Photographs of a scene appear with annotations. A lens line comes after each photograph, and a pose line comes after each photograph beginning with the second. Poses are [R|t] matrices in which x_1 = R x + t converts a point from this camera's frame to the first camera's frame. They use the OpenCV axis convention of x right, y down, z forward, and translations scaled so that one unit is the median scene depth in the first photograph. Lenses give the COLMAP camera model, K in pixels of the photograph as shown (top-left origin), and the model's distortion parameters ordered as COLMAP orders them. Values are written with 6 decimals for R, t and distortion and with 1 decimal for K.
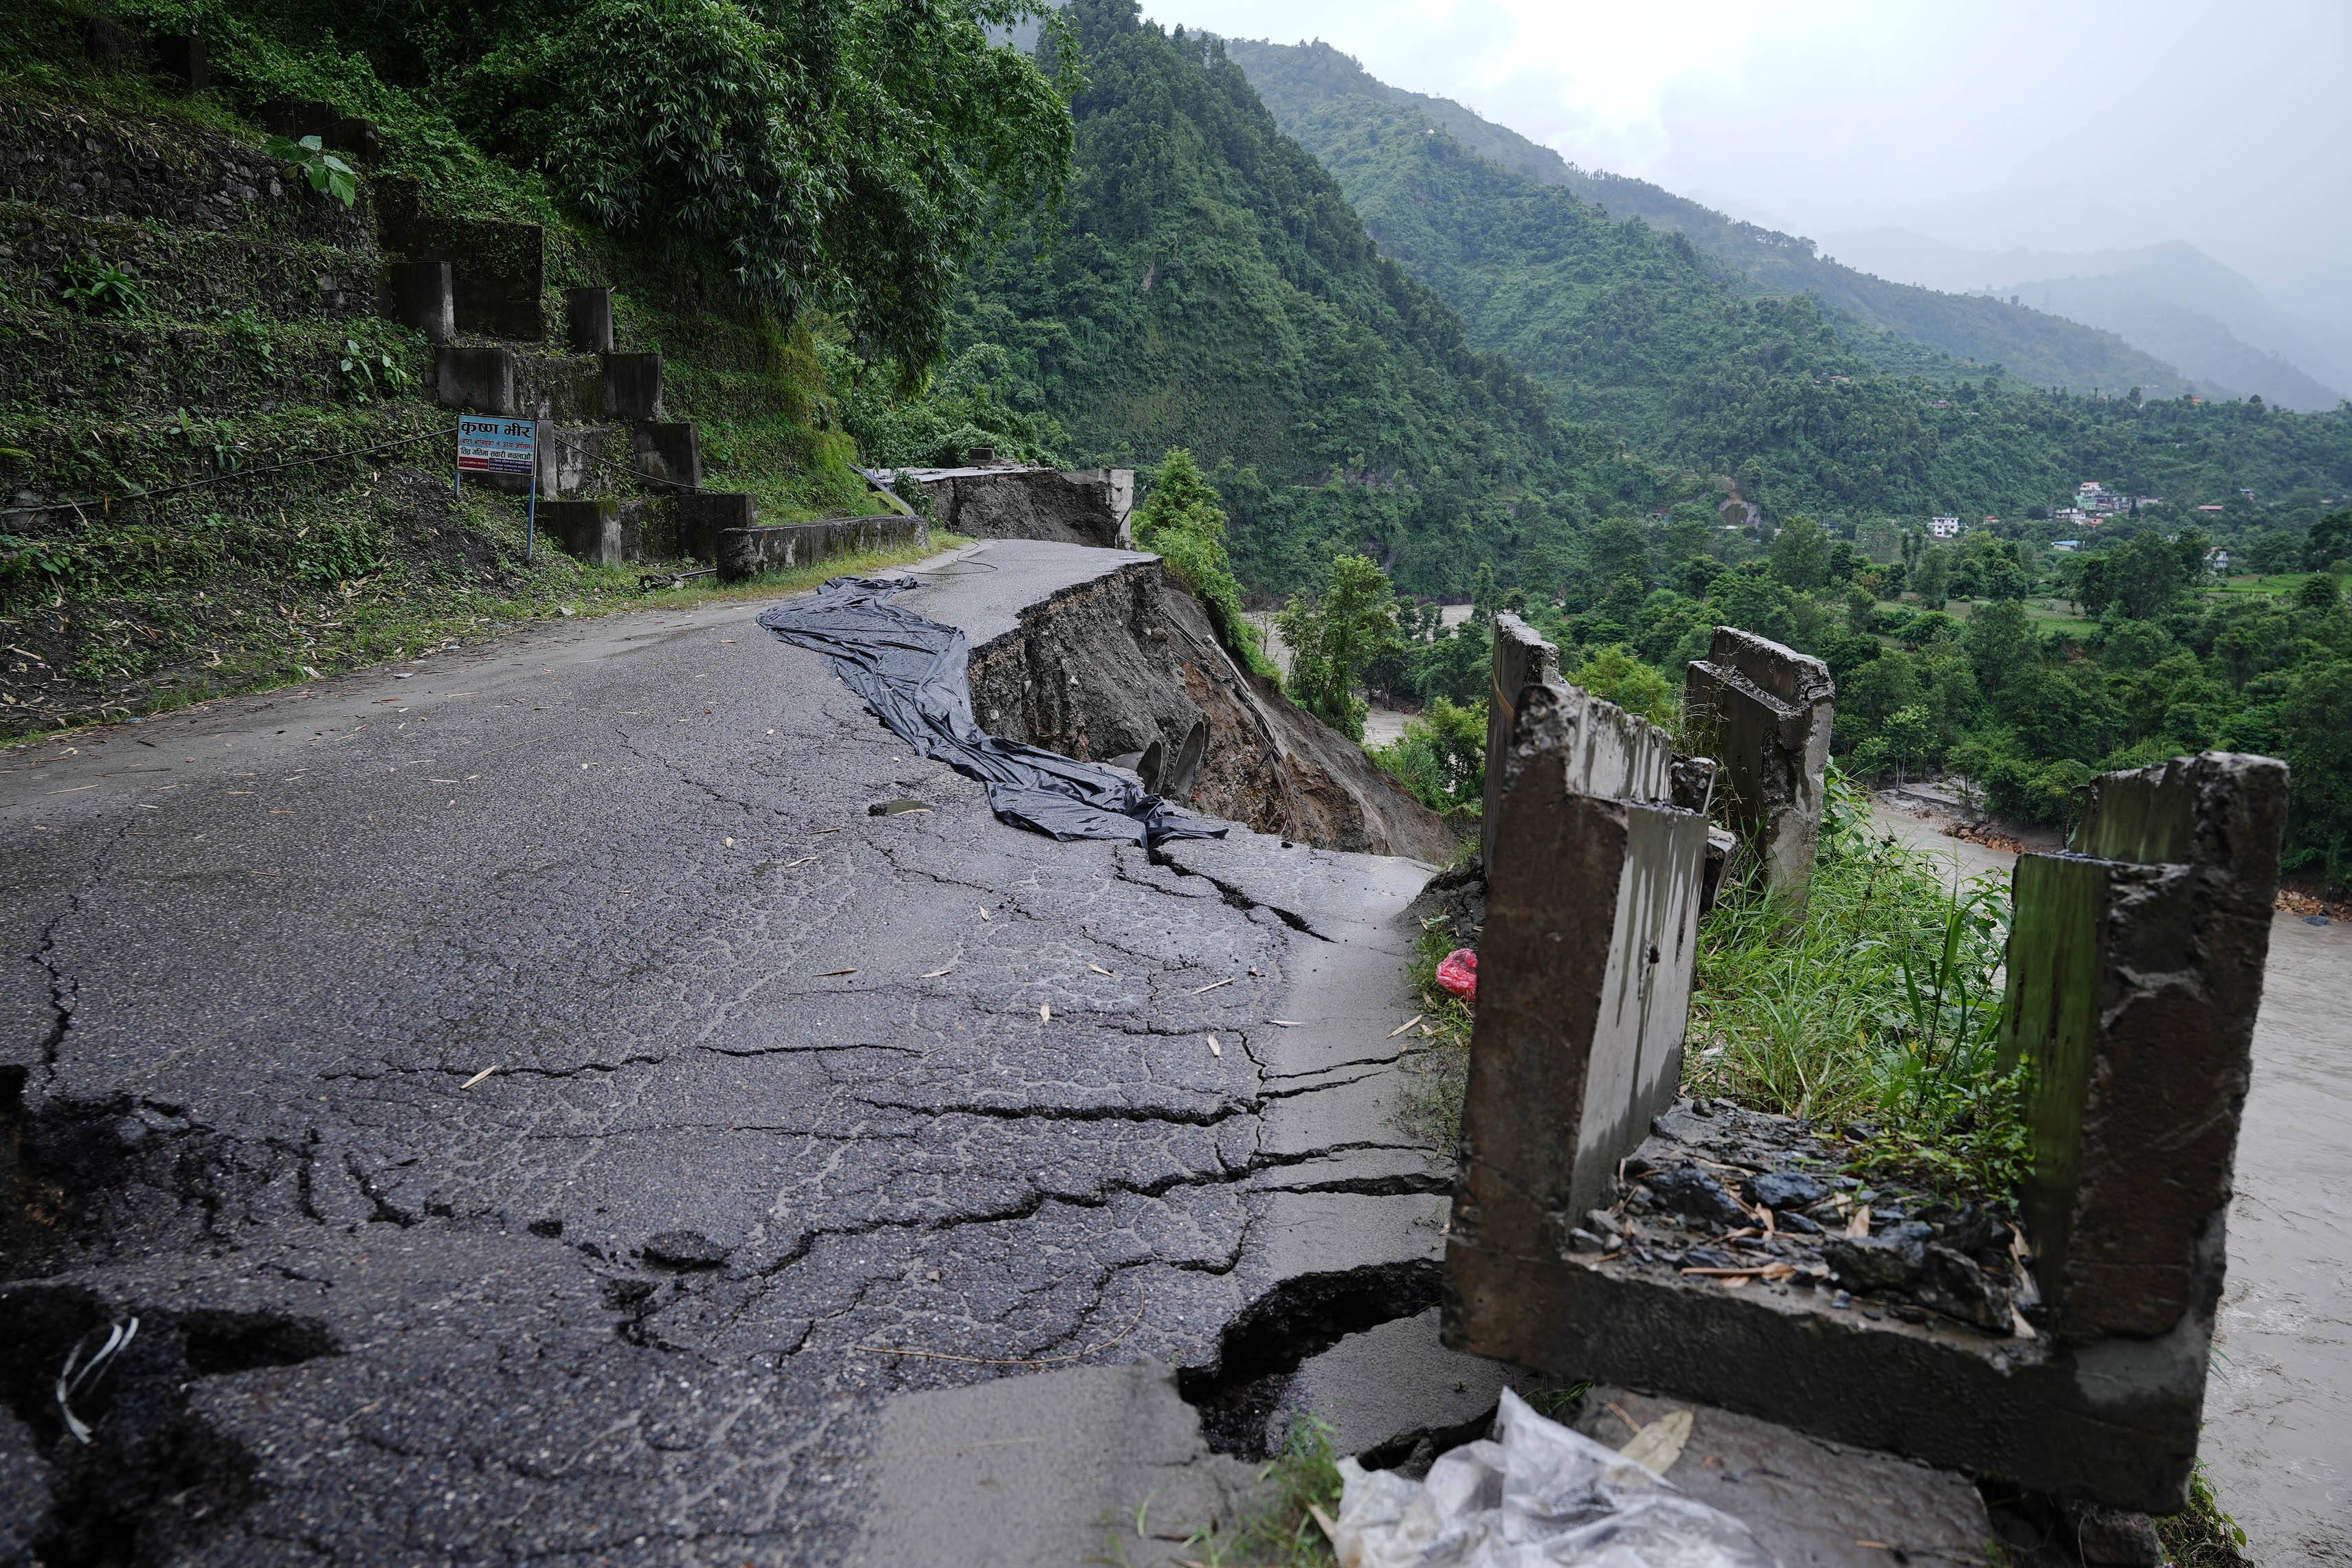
lens RADIAL K [[1783.0, 0, 1174.2], [0, 1783.0, 782.6], [0, 0, 1]] dist [-0.003199, -0.000226]
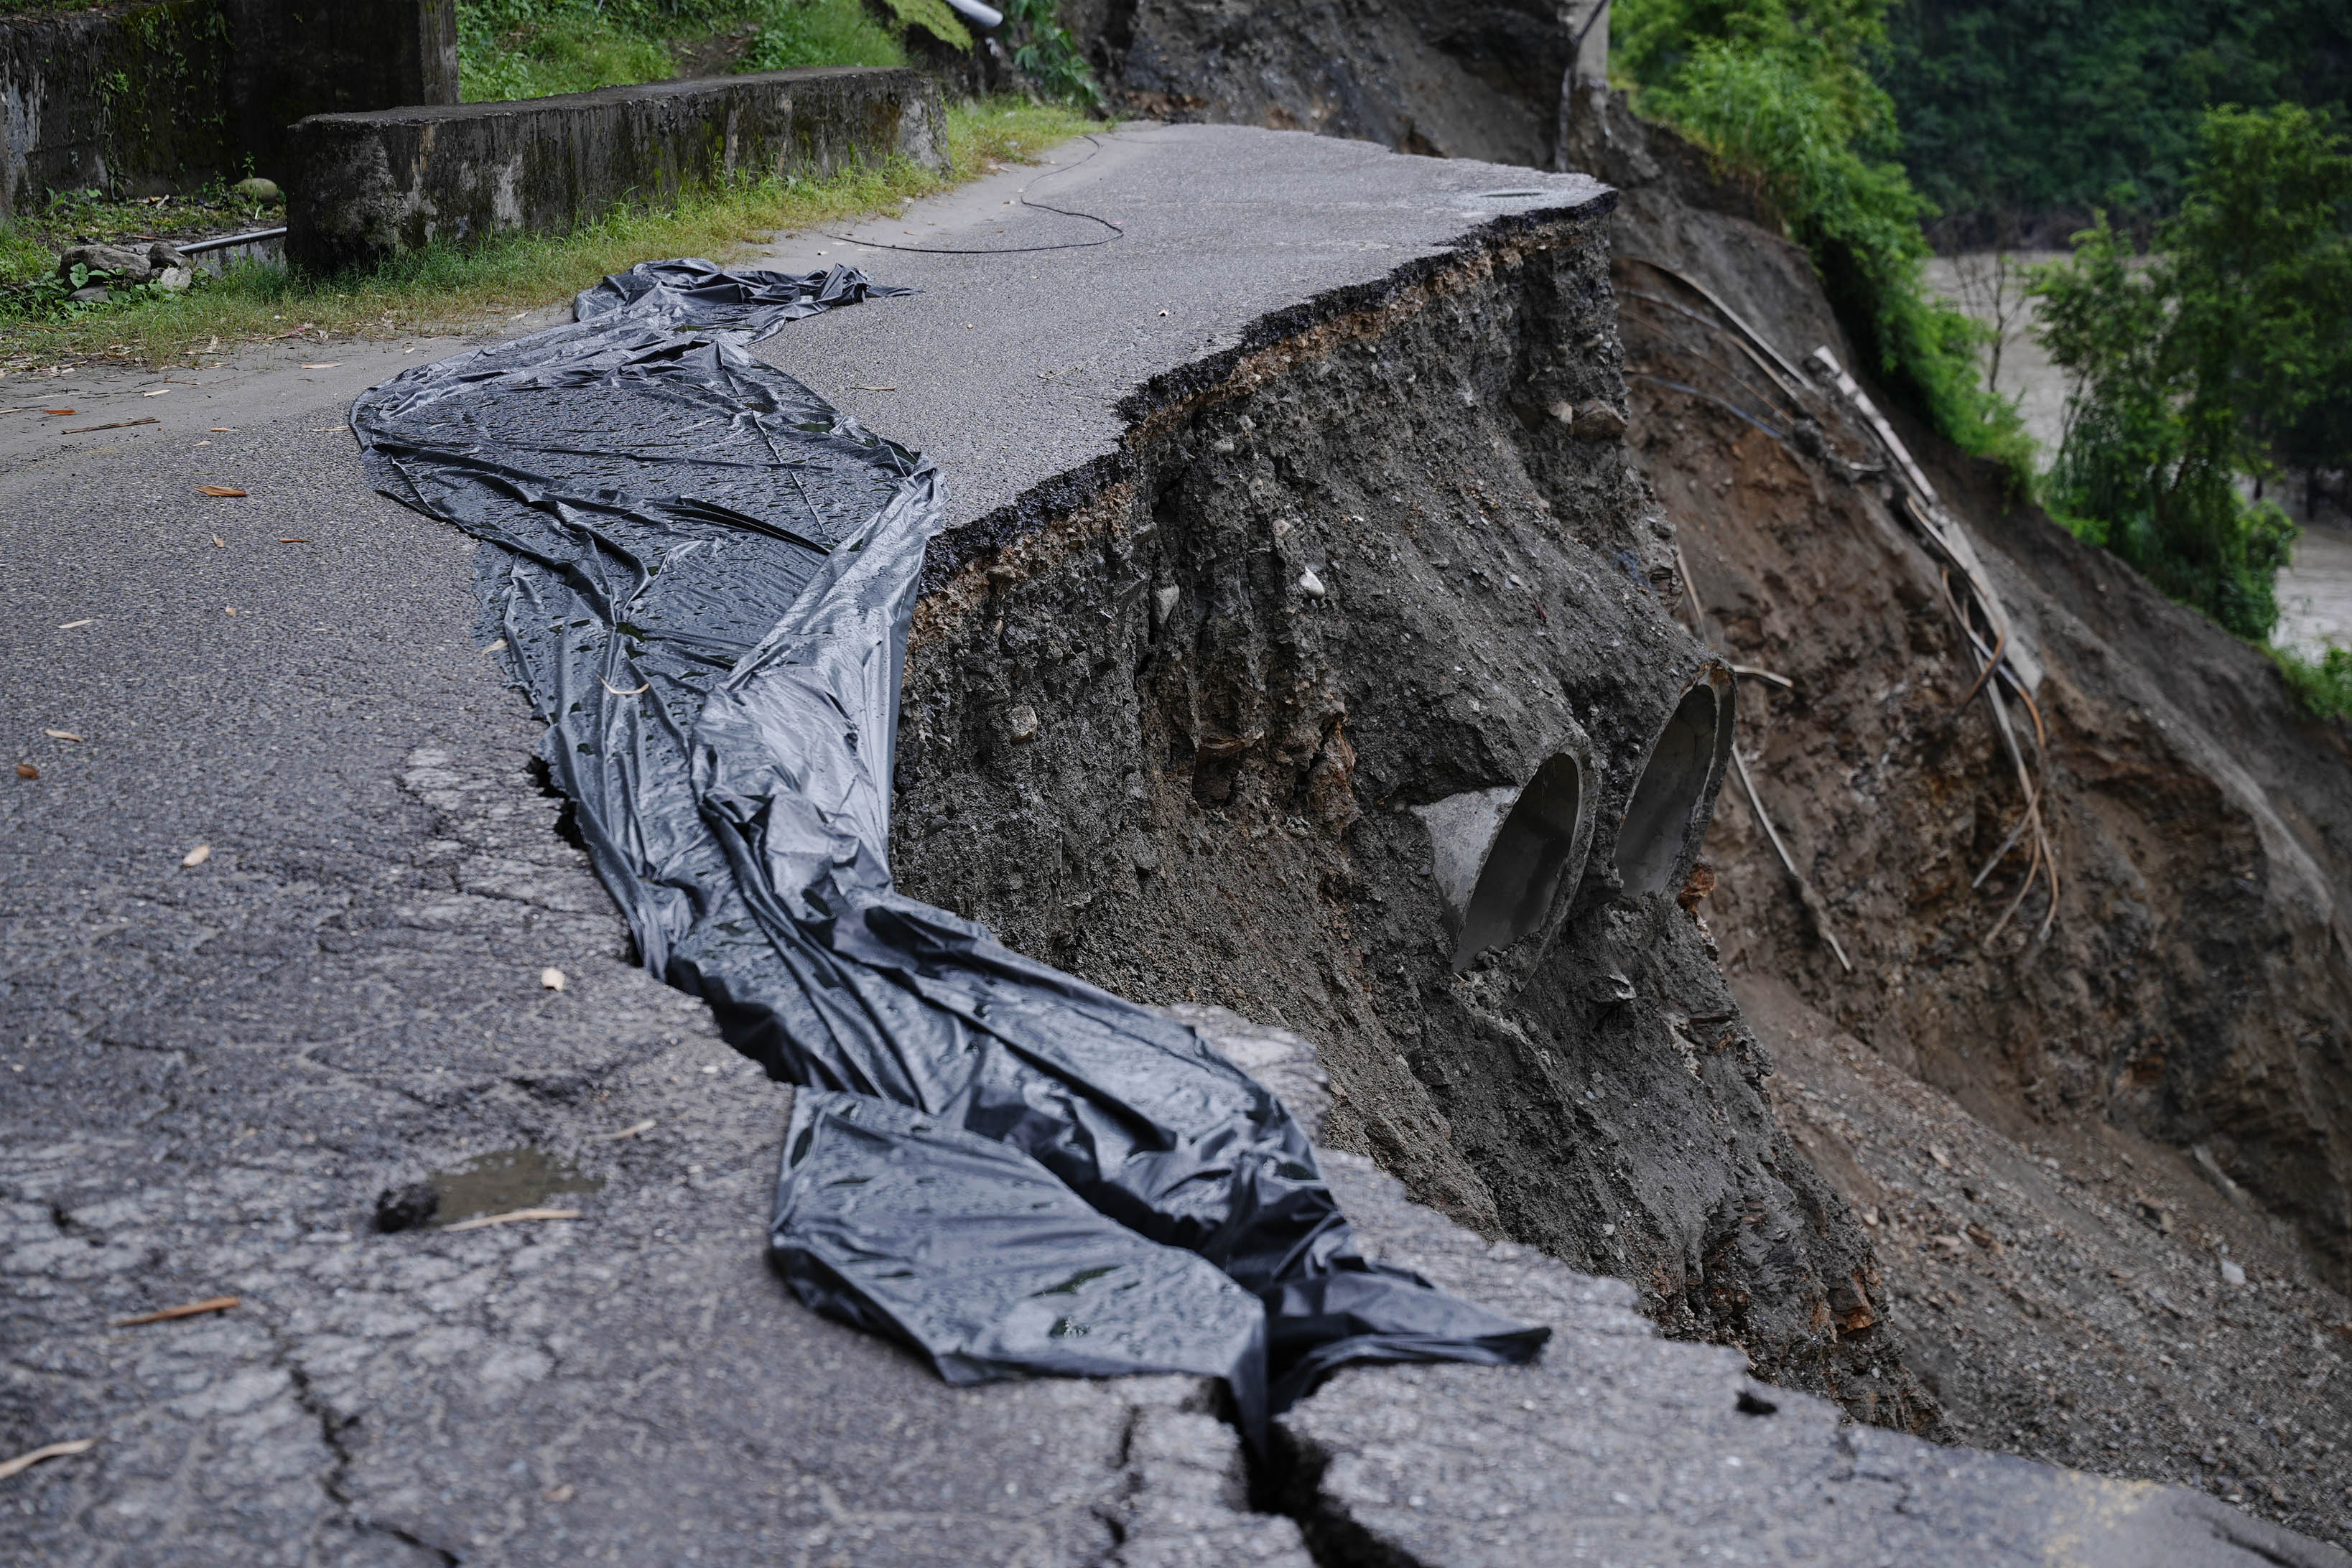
lens RADIAL K [[4717.9, 0, 1176.1], [0, 4717.9, 785.3], [0, 0, 1]] dist [0.519279, 0.000000]
pose [[0.992776, 0.016544, -0.118834, 0.024470], [-0.014785, 0.999768, 0.015668, -0.030064], [0.119066, -0.013798, 0.992791, 0.092731]]
